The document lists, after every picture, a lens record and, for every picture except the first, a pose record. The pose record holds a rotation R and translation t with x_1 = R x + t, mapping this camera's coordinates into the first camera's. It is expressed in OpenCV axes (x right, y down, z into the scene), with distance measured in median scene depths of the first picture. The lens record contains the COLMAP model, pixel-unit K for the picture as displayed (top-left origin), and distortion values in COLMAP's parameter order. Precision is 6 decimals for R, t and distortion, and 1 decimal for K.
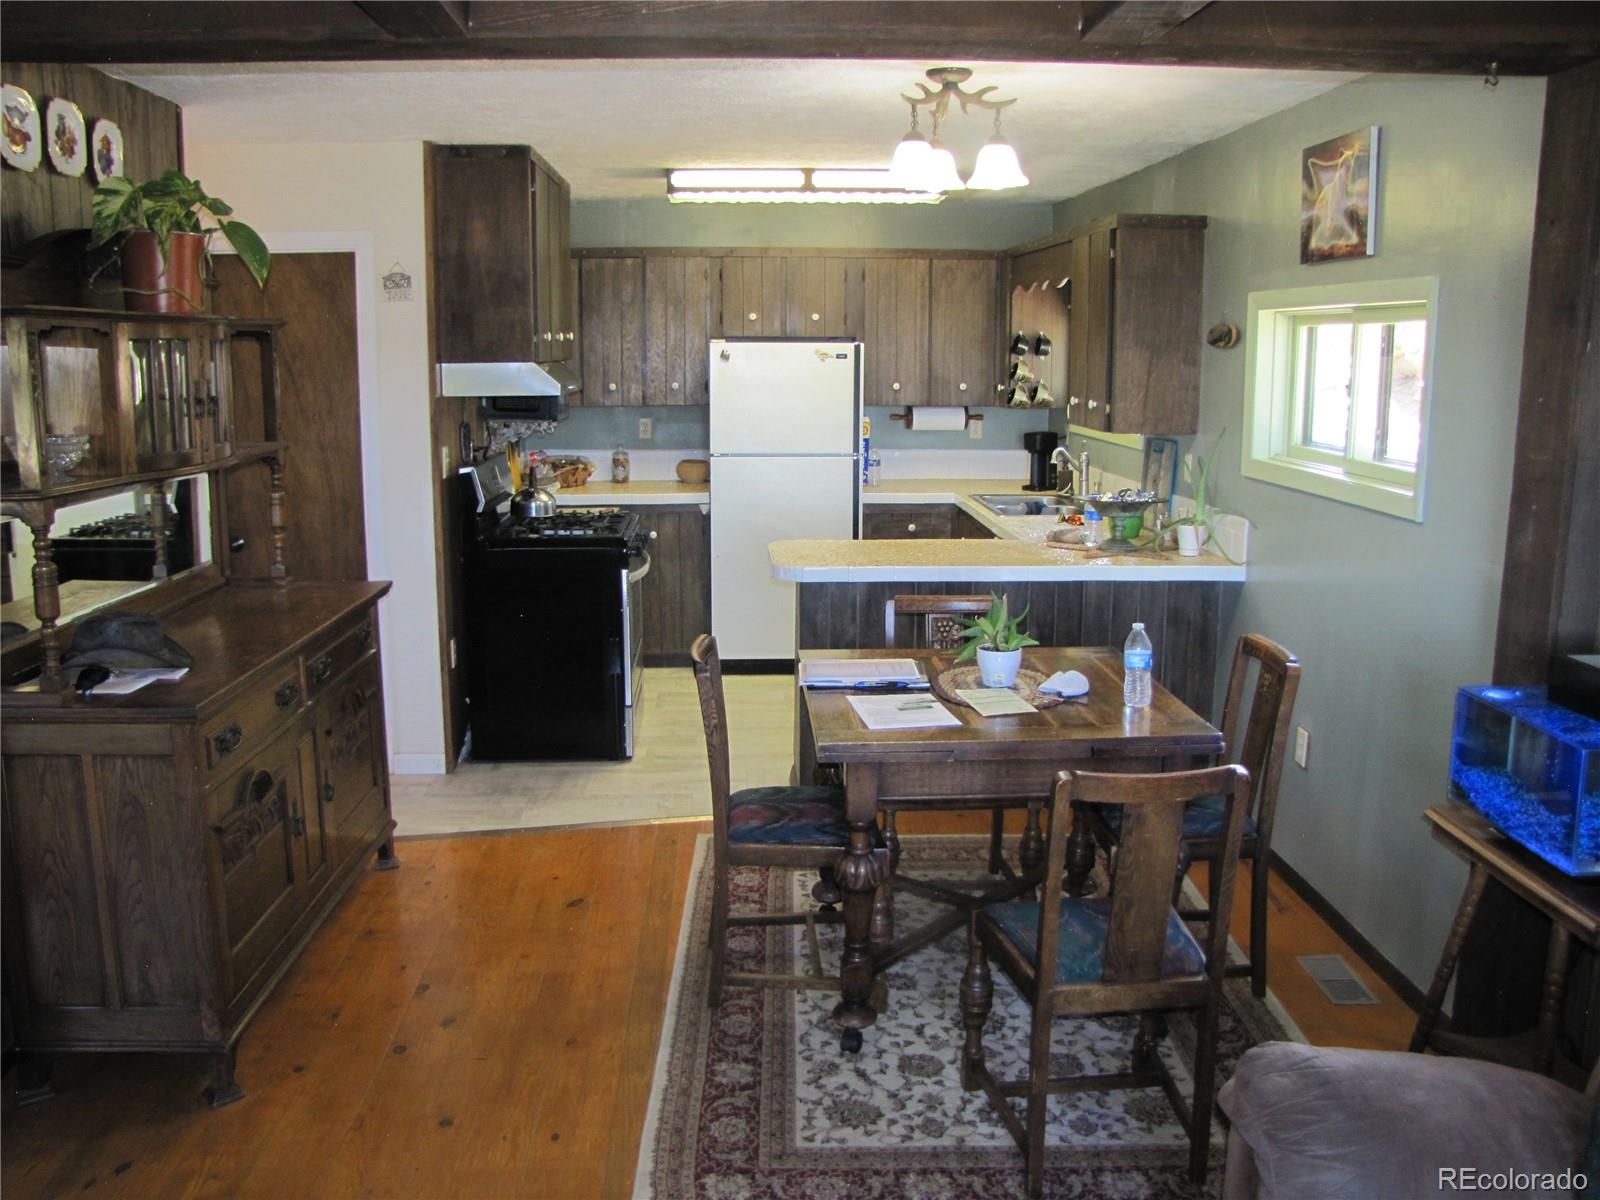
lens RADIAL K [[1348.3, 0, 798.2], [0, 1348.3, 601.7], [0, 0, 1]] dist [-0.172244, 0.136308]
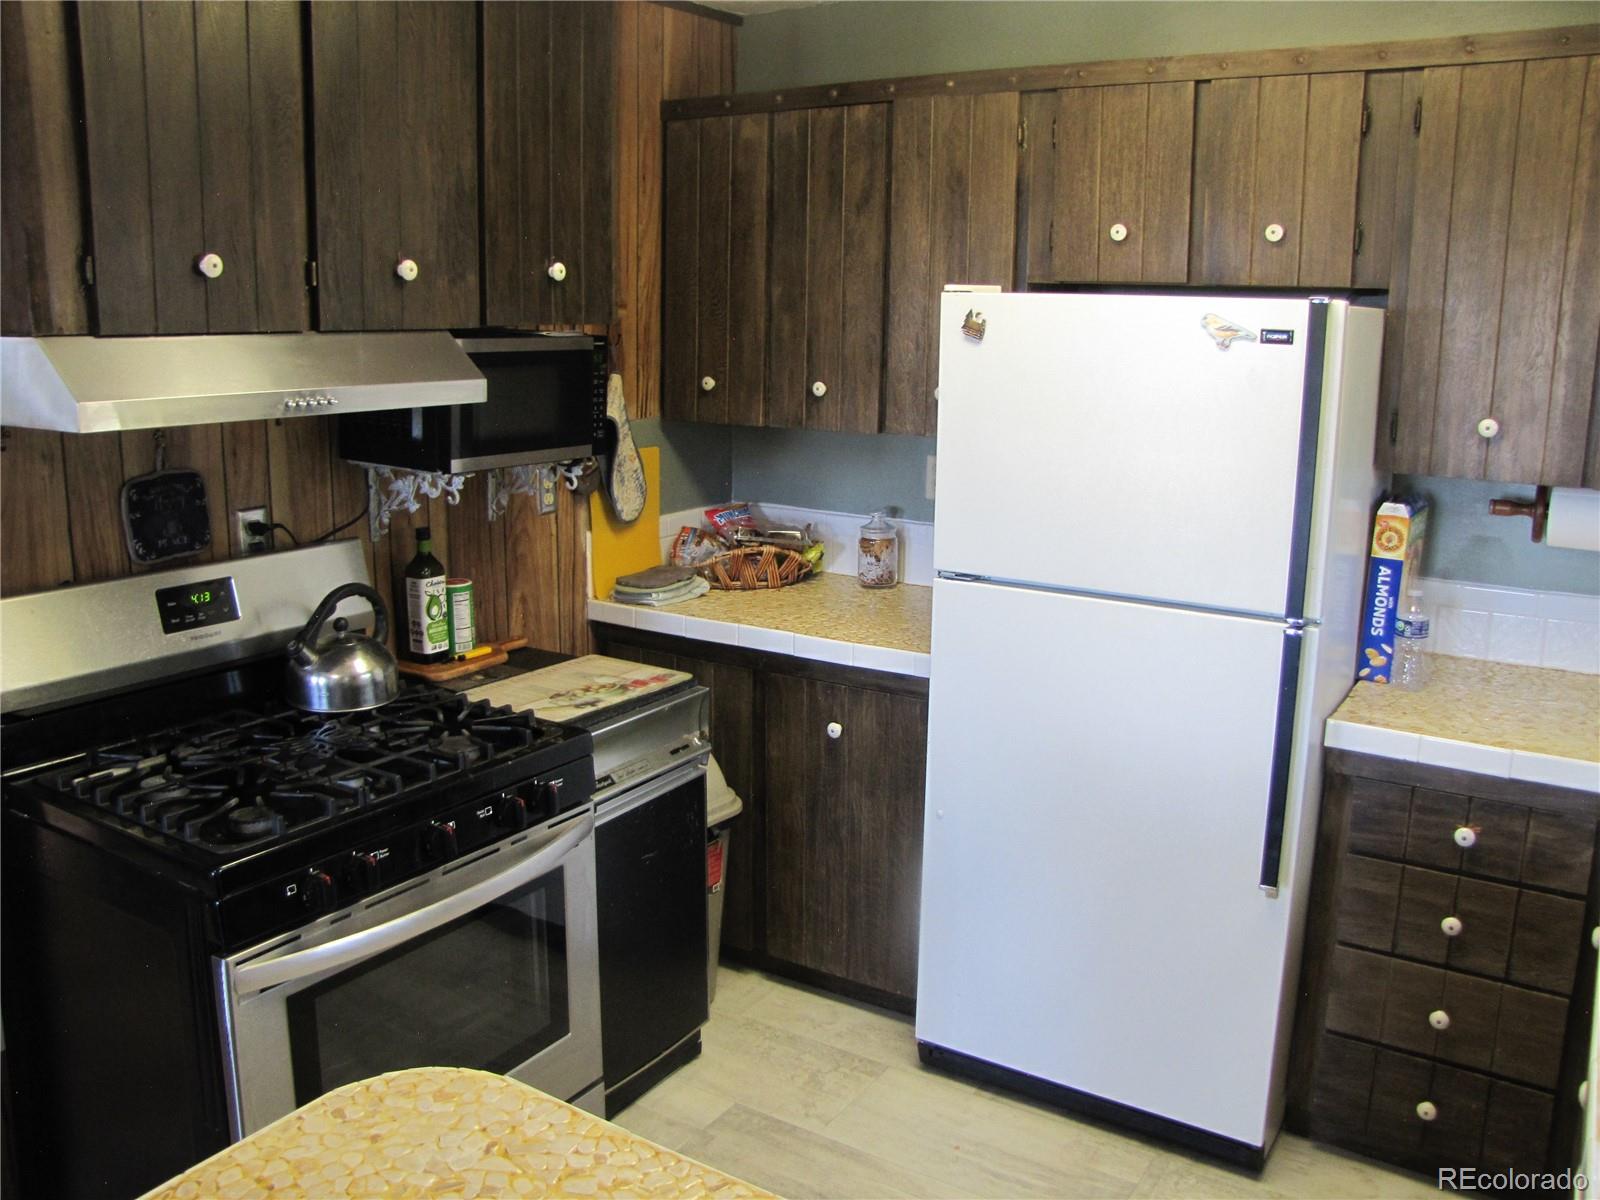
lens RADIAL K [[1348.3, 0, 797.8], [0, 1348.3, 584.3], [0, 0, 1]] dist [-0.172244, 0.136308]
pose [[0.813277, 0.123788, -0.568557, 0.126994], [-0.119487, 0.991814, 0.045024, -0.114949], [0.569476, 0.031318, 0.821411, 0.623812]]
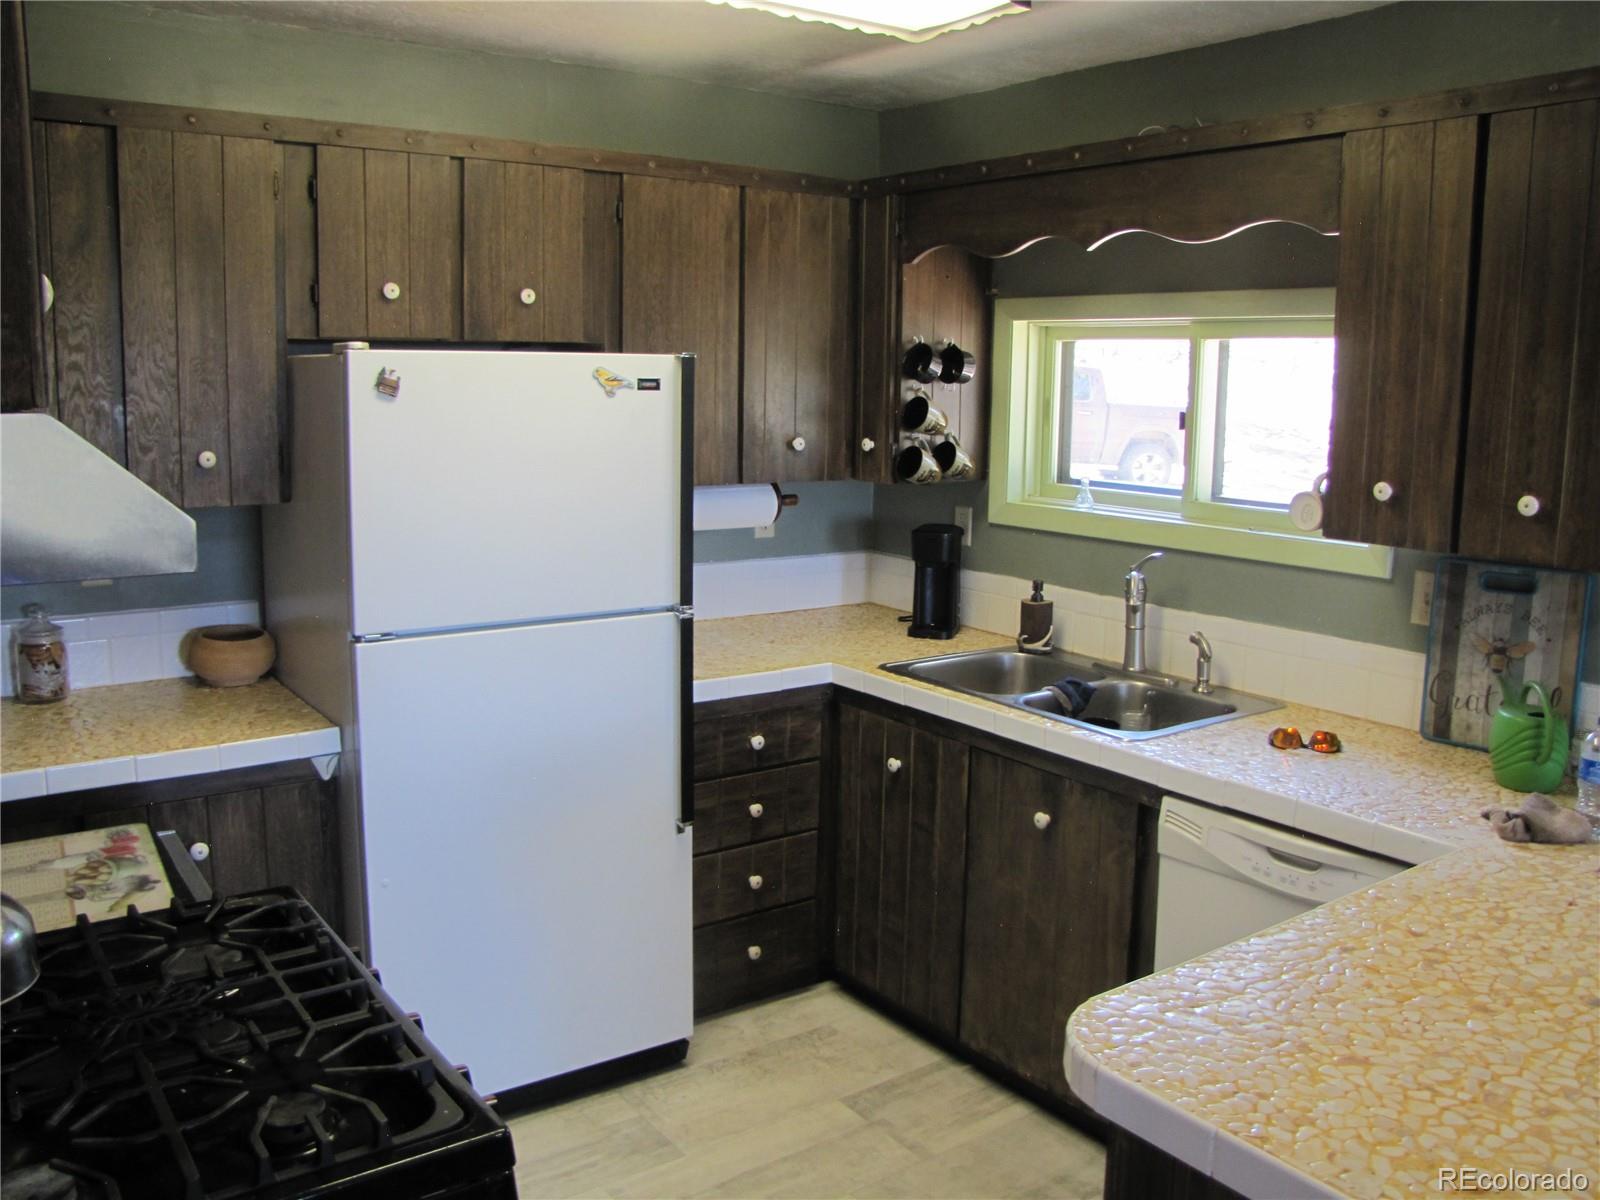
lens RADIAL K [[1348.3, 0, 796.2], [0, 1348.3, 587.7], [0, 0, 1]] dist [-0.172244, 0.136308]
pose [[0.839634, -0.074335, 0.538042, -0.157807], [0.089910, 0.995946, -0.002710, -0.107661], [-0.535659, 0.050651, 0.842914, 0.587401]]
